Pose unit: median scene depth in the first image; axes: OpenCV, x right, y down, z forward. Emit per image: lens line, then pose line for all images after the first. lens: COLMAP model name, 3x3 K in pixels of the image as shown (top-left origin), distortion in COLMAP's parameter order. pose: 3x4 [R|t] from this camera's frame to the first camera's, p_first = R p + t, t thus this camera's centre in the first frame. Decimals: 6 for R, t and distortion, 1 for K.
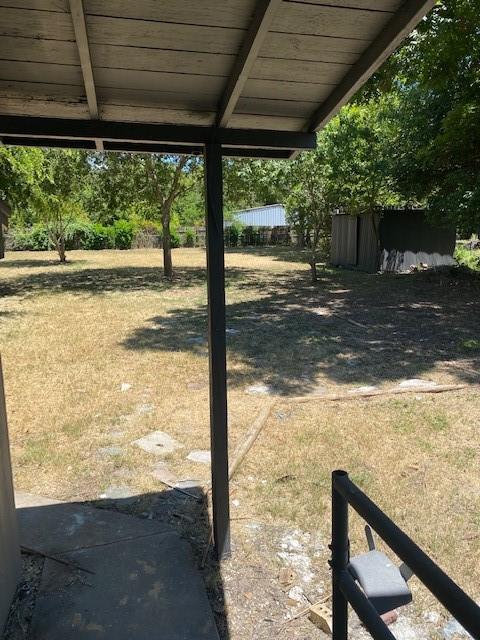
lens RADIAL K [[484.2, 0, 233.9], [0, 484.2, 320.2], [0, 0, 1]] dist [0.032214, -0.043915]
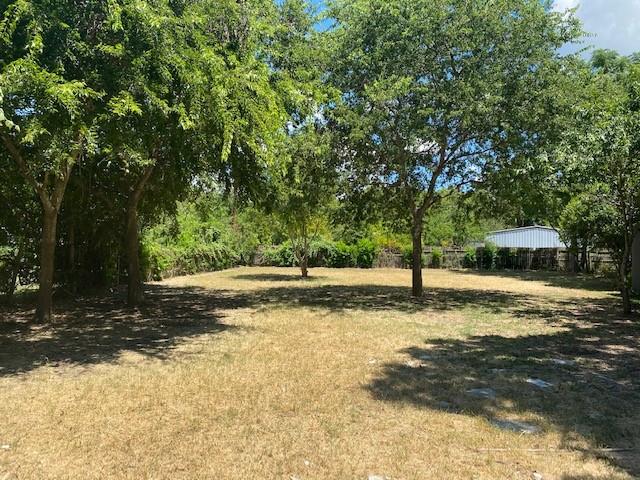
lens RADIAL K [[484.2, 0, 317.0], [0, 484.2, 242.4], [0, 0, 1]] dist [0.032214, -0.043915]
pose [[0.949939, 0.018985, -0.311859, -0.039977], [-0.082756, 0.977791, -0.192554, -0.005031], [0.301277, 0.208722, 0.930412, 0.138156]]
